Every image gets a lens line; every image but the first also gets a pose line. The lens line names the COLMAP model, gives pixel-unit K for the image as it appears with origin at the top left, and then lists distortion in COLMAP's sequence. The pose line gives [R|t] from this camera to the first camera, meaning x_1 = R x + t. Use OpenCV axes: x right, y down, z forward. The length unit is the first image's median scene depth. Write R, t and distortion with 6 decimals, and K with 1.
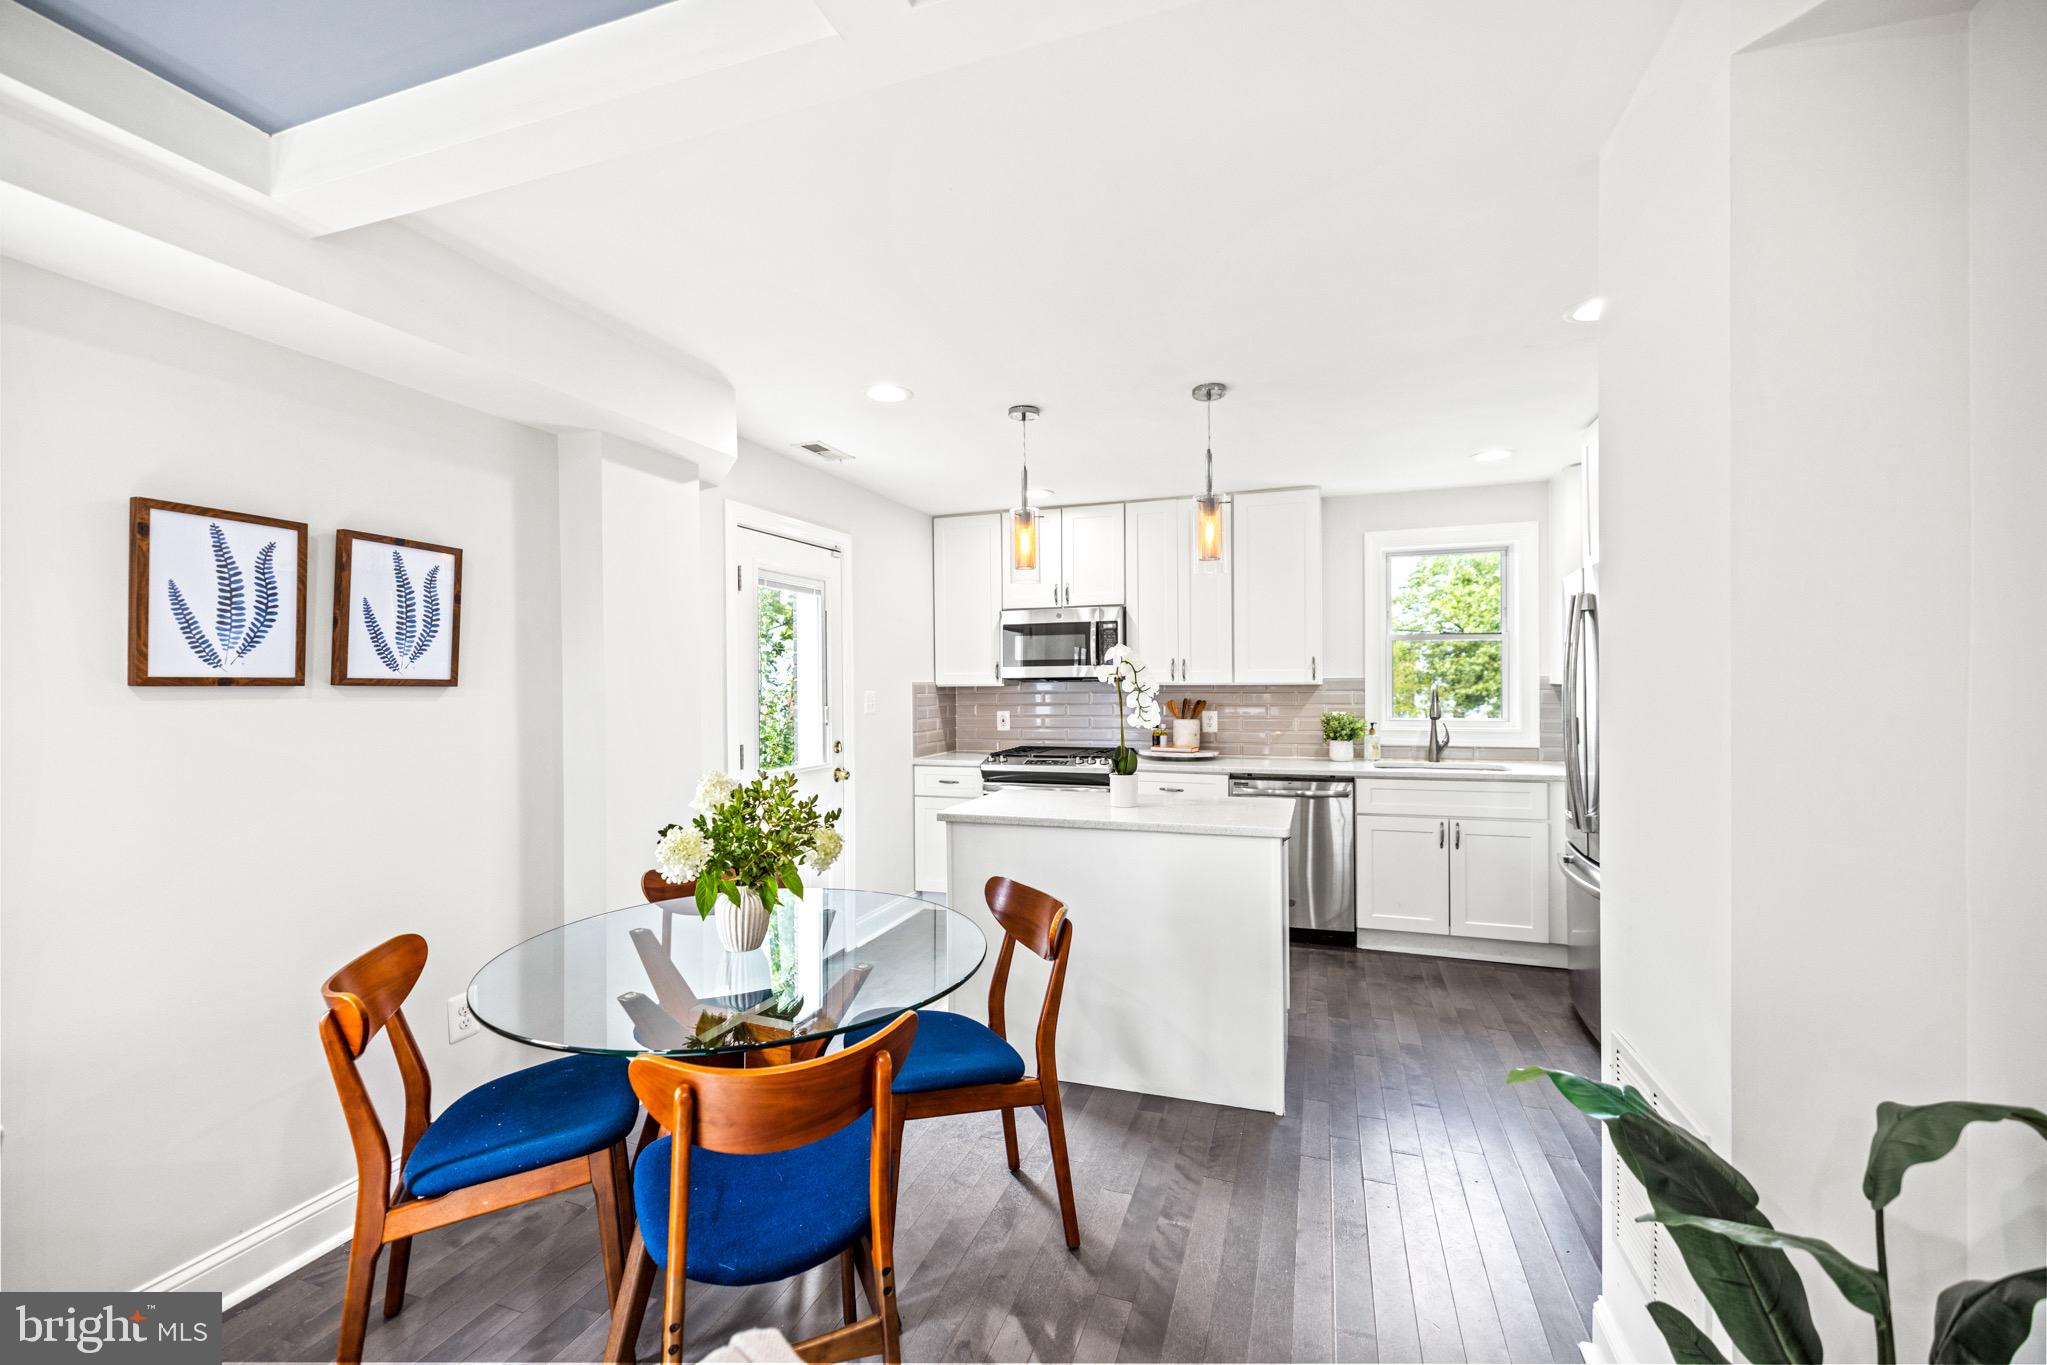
lens RADIAL K [[860.2, 0, 1016.1], [0, 860.2, 688.3], [0, 0, 1]] dist [0.002570, 0.001014]
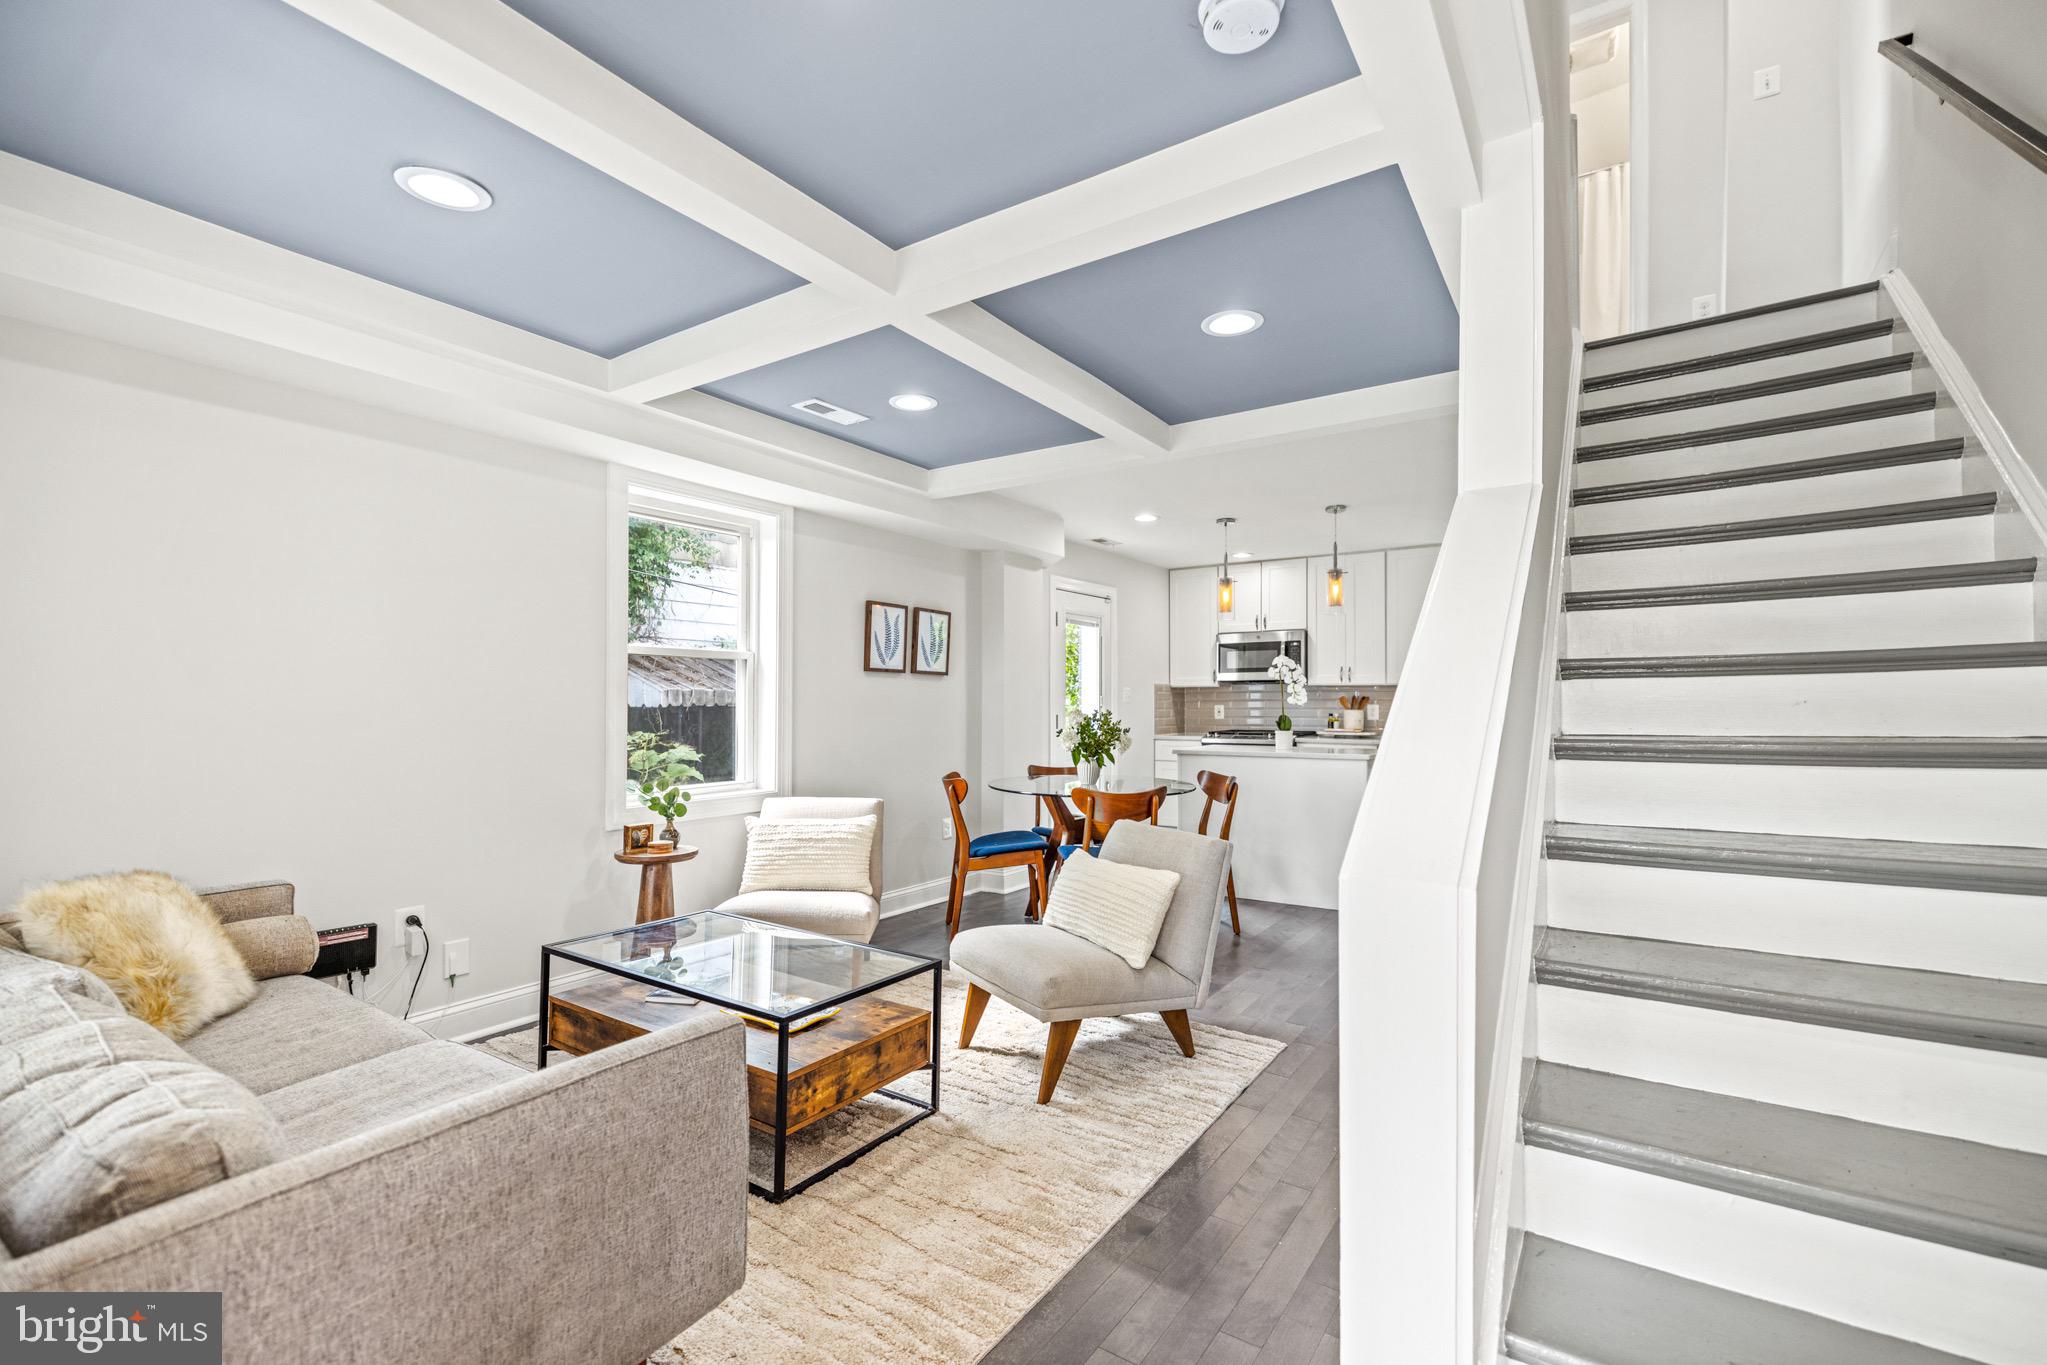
lens RADIAL K [[900.1, 0, 1041.1], [0, 900.1, 695.1], [0, 0, 1]] dist [0.003928, 0.000051]
pose [[0.972467, 0.003591, -0.233012, 0.050907], [-0.007693, 0.999831, -0.016698, 0.042726], [0.232913, 0.018031, 0.972330, -0.578549]]
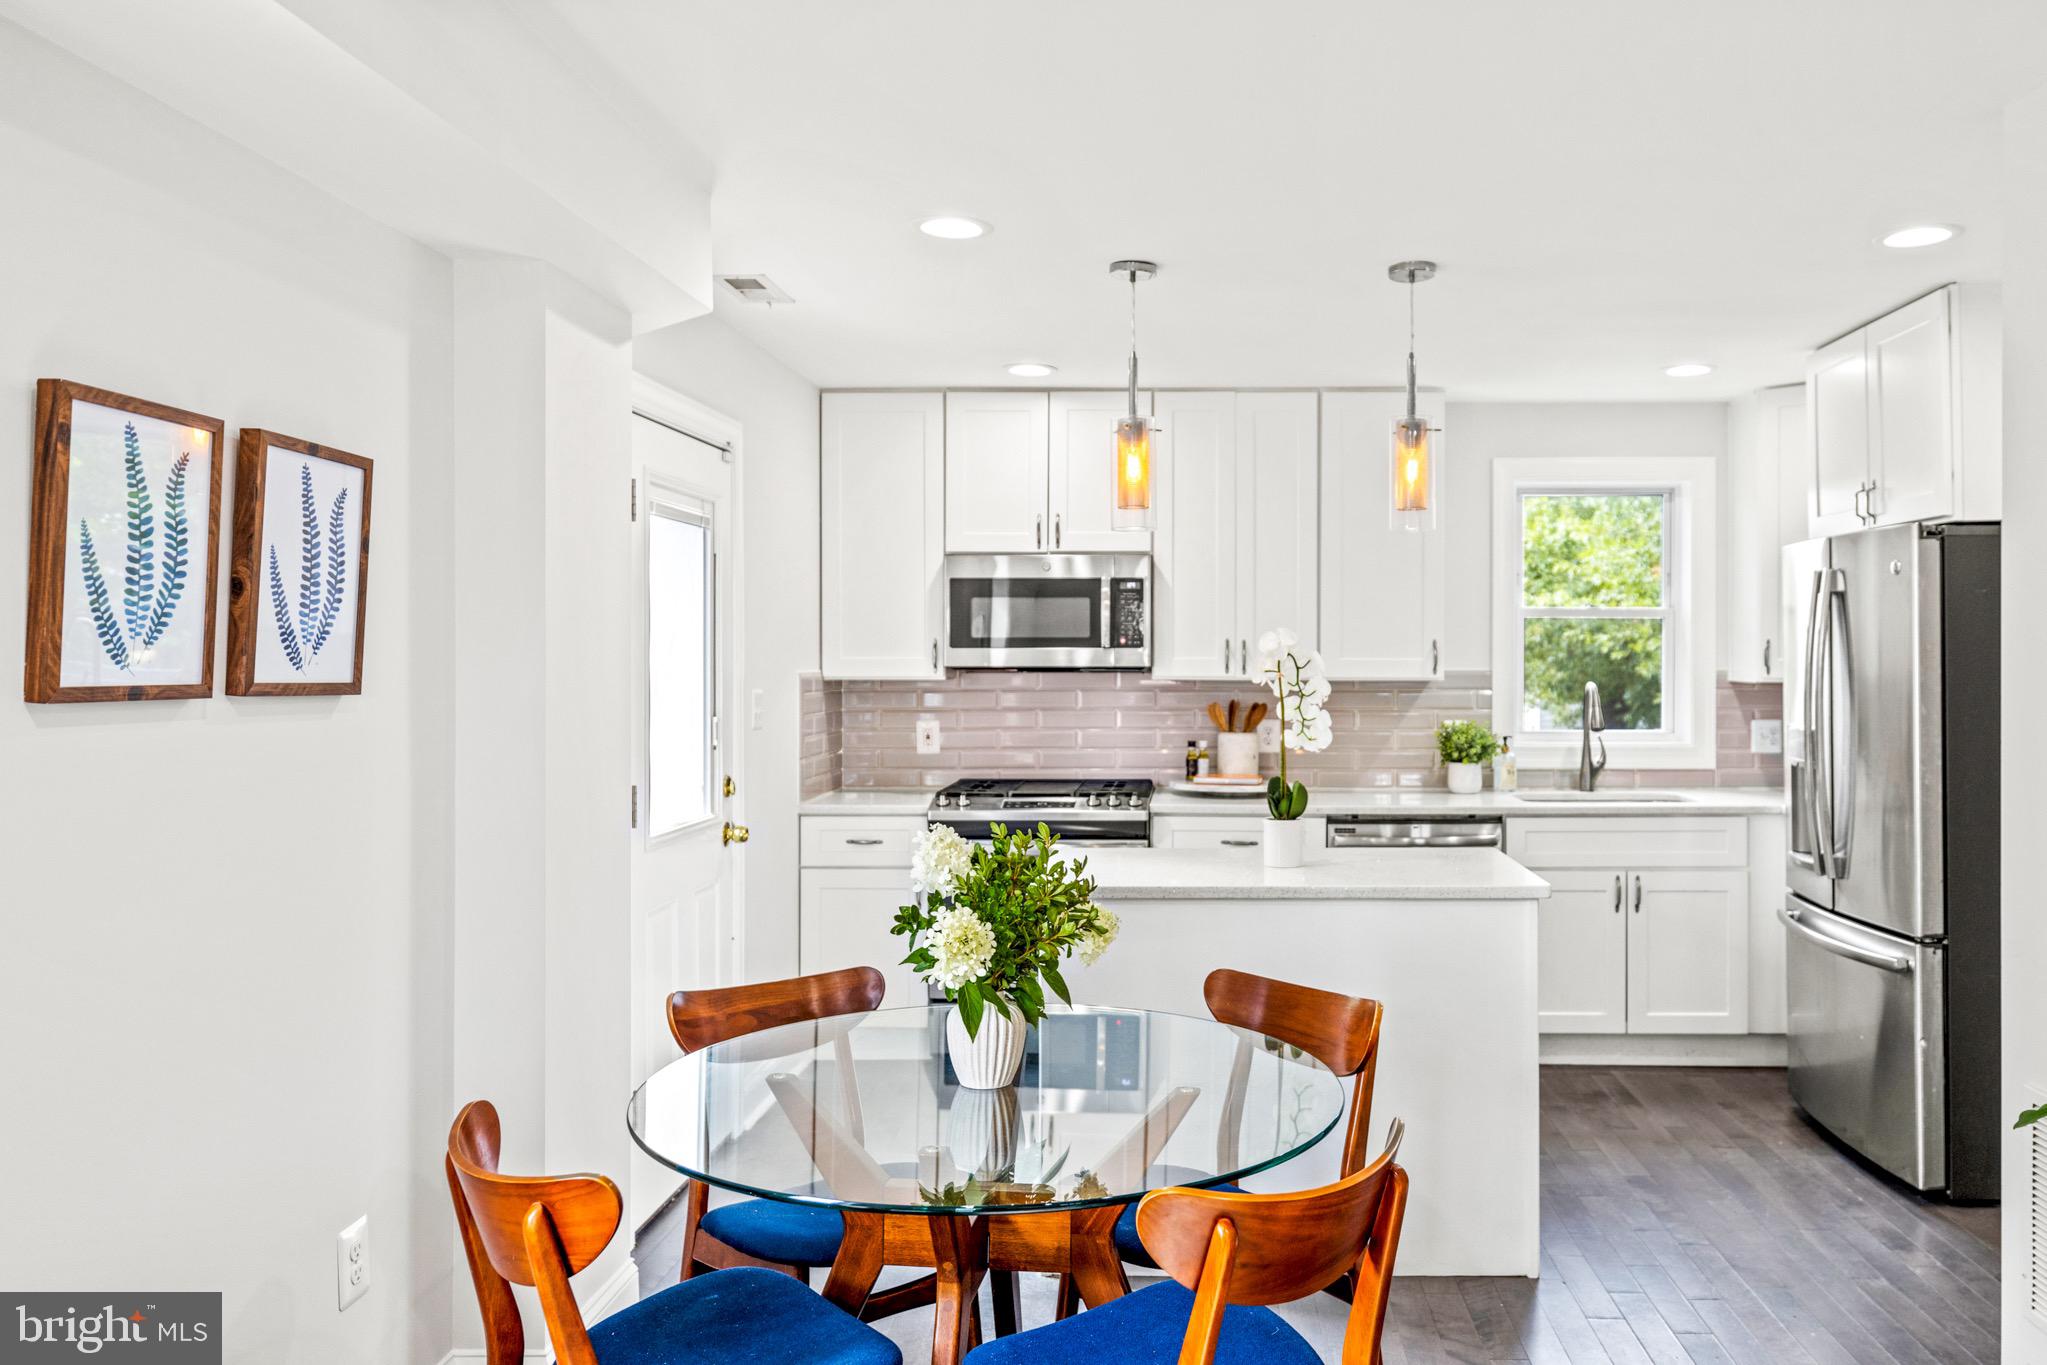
lens RADIAL K [[1548.8, 0, 1180.6], [0, 1548.8, 659.9], [0, 0, 1]] dist [0.002782, 0.006686]
pose [[0.946172, 0.007882, 0.323569, -0.238069], [-0.005814, 0.999956, -0.007357, -0.010734], [-0.323613, 0.005080, 0.946176, -0.089019]]
